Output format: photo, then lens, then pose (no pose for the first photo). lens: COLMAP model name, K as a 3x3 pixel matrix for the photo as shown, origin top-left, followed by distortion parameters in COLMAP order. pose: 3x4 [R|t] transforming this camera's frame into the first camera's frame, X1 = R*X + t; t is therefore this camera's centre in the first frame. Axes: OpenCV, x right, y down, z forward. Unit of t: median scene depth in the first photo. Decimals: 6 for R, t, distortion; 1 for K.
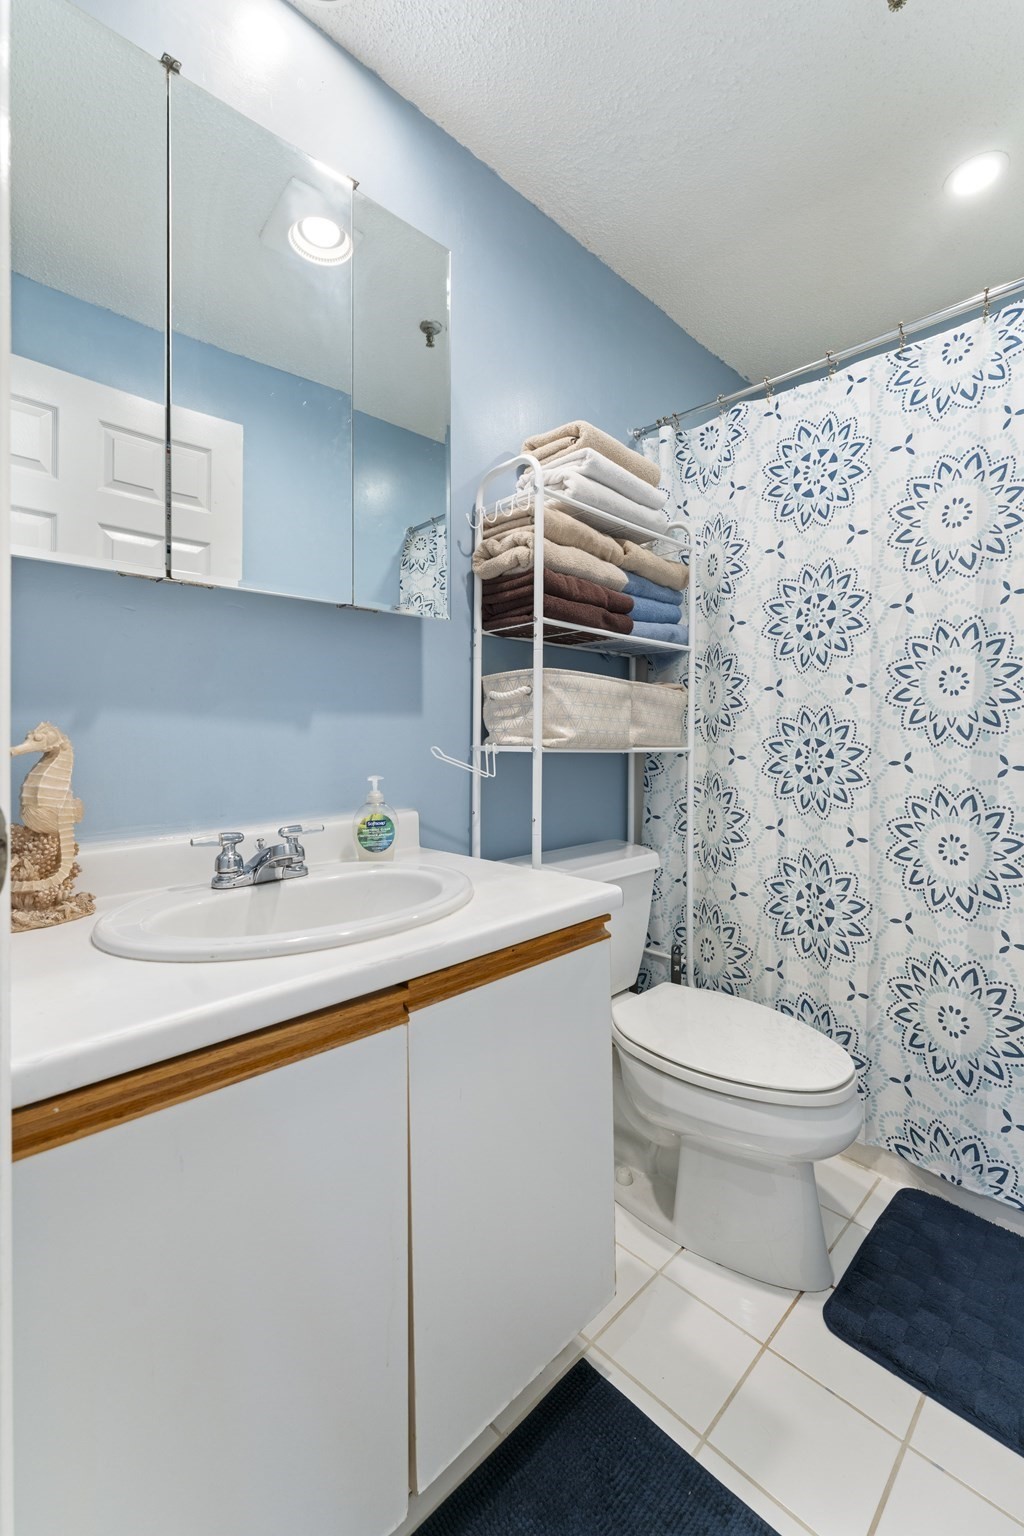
lens RADIAL K [[629.5, 0, 516.5], [0, 629.5, 740.3], [0, 0, 1]] dist [-0.001087, 0.000508]
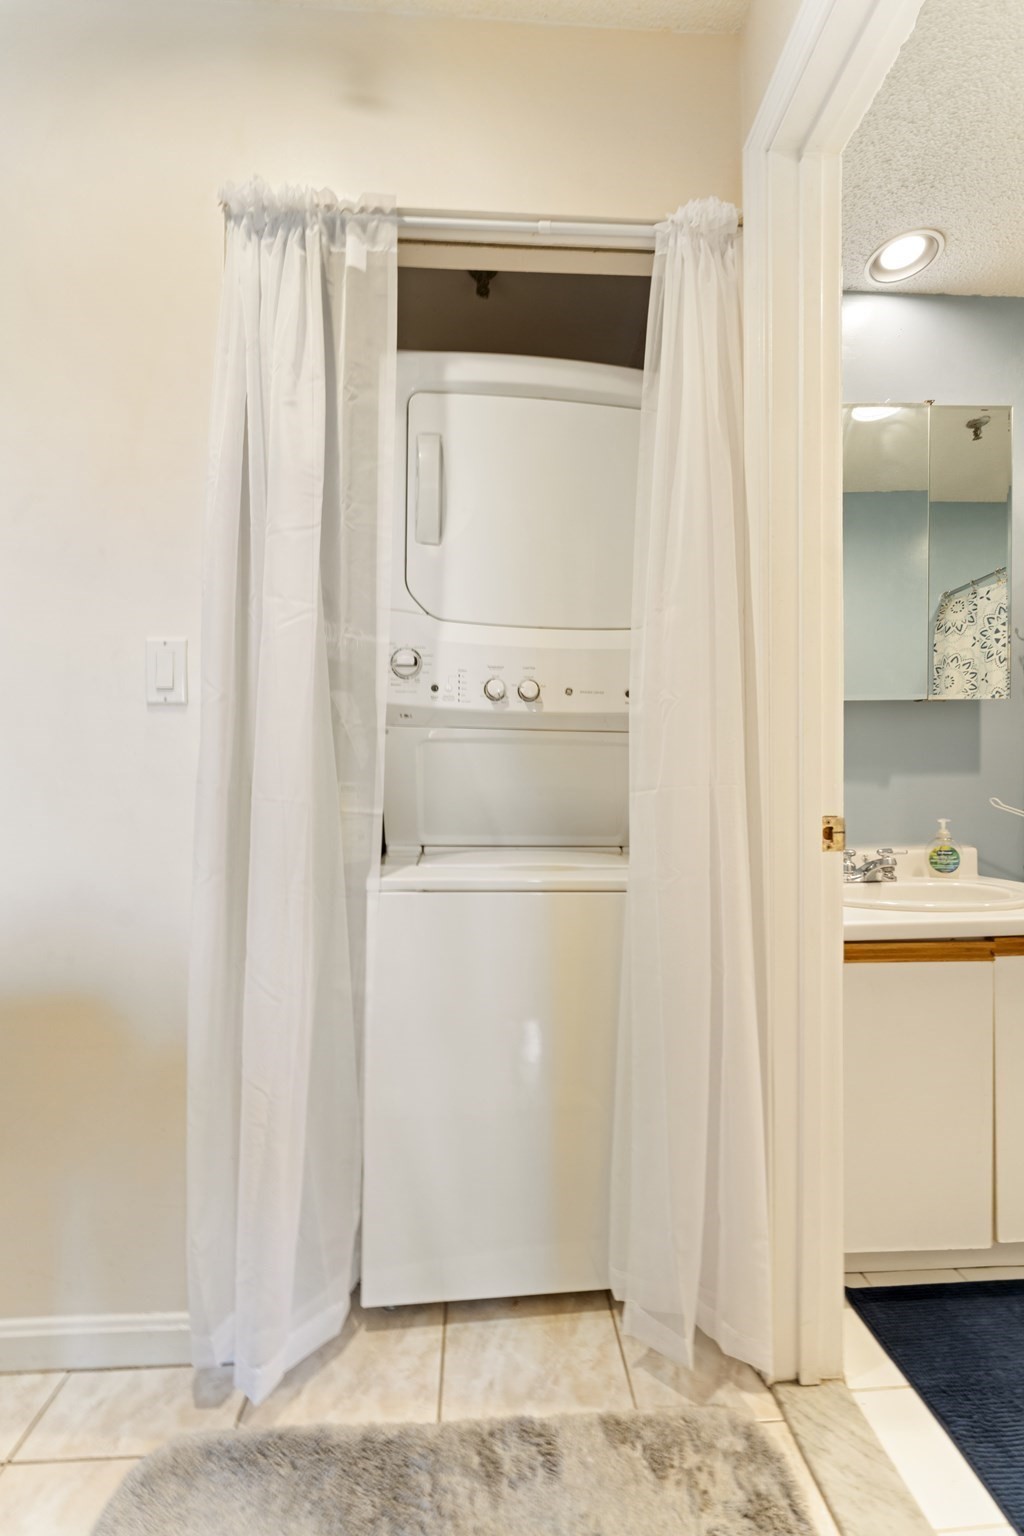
lens RADIAL K [[636.9, 0, 511.0], [0, 636.9, 802.1], [0, 0, 1]] dist [0.001649, 0.000061]
pose [[0.750756, 0.007267, -0.660540, -0.010817], [0.005988, 0.999824, 0.017806, -0.011823], [0.660553, -0.017324, 0.750580, -0.699524]]
